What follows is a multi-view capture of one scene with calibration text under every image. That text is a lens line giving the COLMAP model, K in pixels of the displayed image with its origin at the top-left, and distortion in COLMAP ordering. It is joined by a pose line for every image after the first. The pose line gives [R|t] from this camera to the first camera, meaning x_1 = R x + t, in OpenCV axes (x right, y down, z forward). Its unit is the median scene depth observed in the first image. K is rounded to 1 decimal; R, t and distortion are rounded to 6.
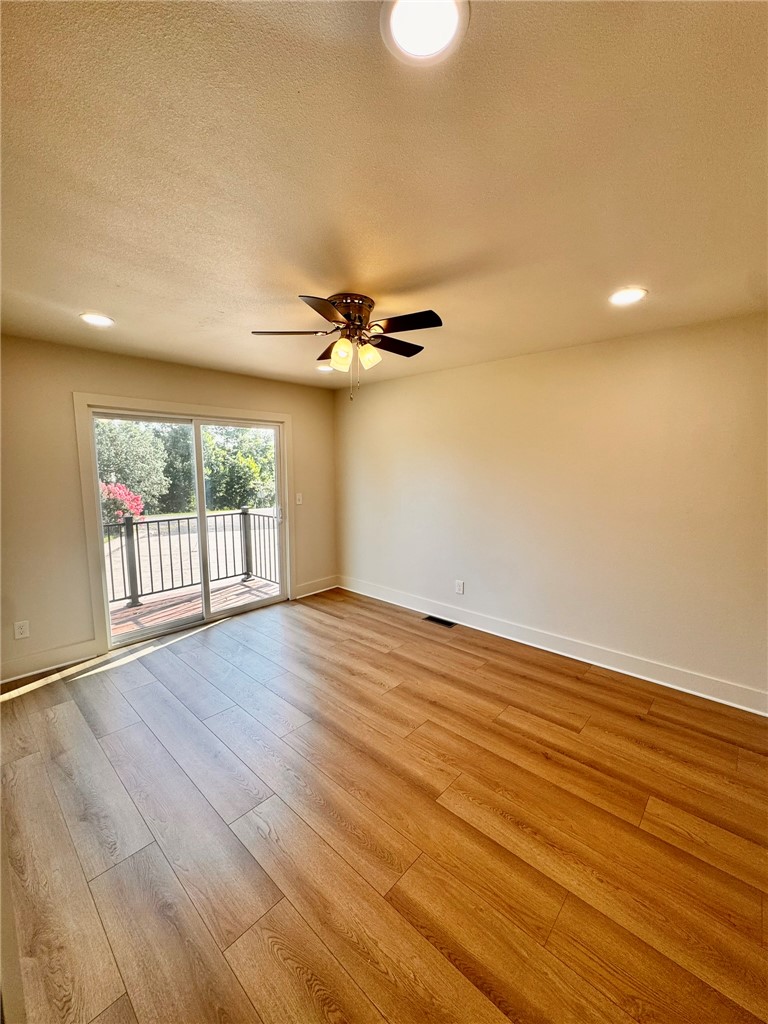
lens RADIAL K [[409.6, 0, 384.0], [0, 409.6, 512.0], [0, 0, 1]] dist [-0.002198, -0.000335]
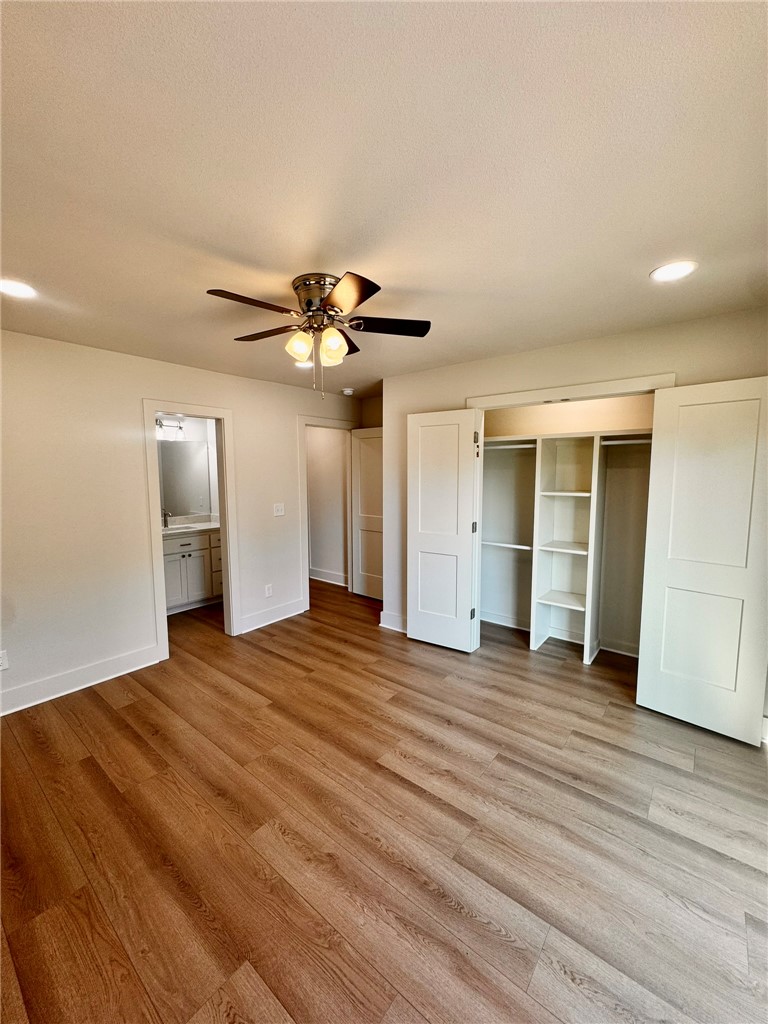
lens RADIAL K [[409.6, 0, 384.0], [0, 409.6, 512.0], [0, 0, 1]] dist [-0.002198, -0.000335]
pose [[-0.998102, 0.008996, -0.060926, -0.143808], [-0.004474, 0.976069, 0.217415, -0.210879], [0.061424, 0.217275, -0.974176, 1.768654]]
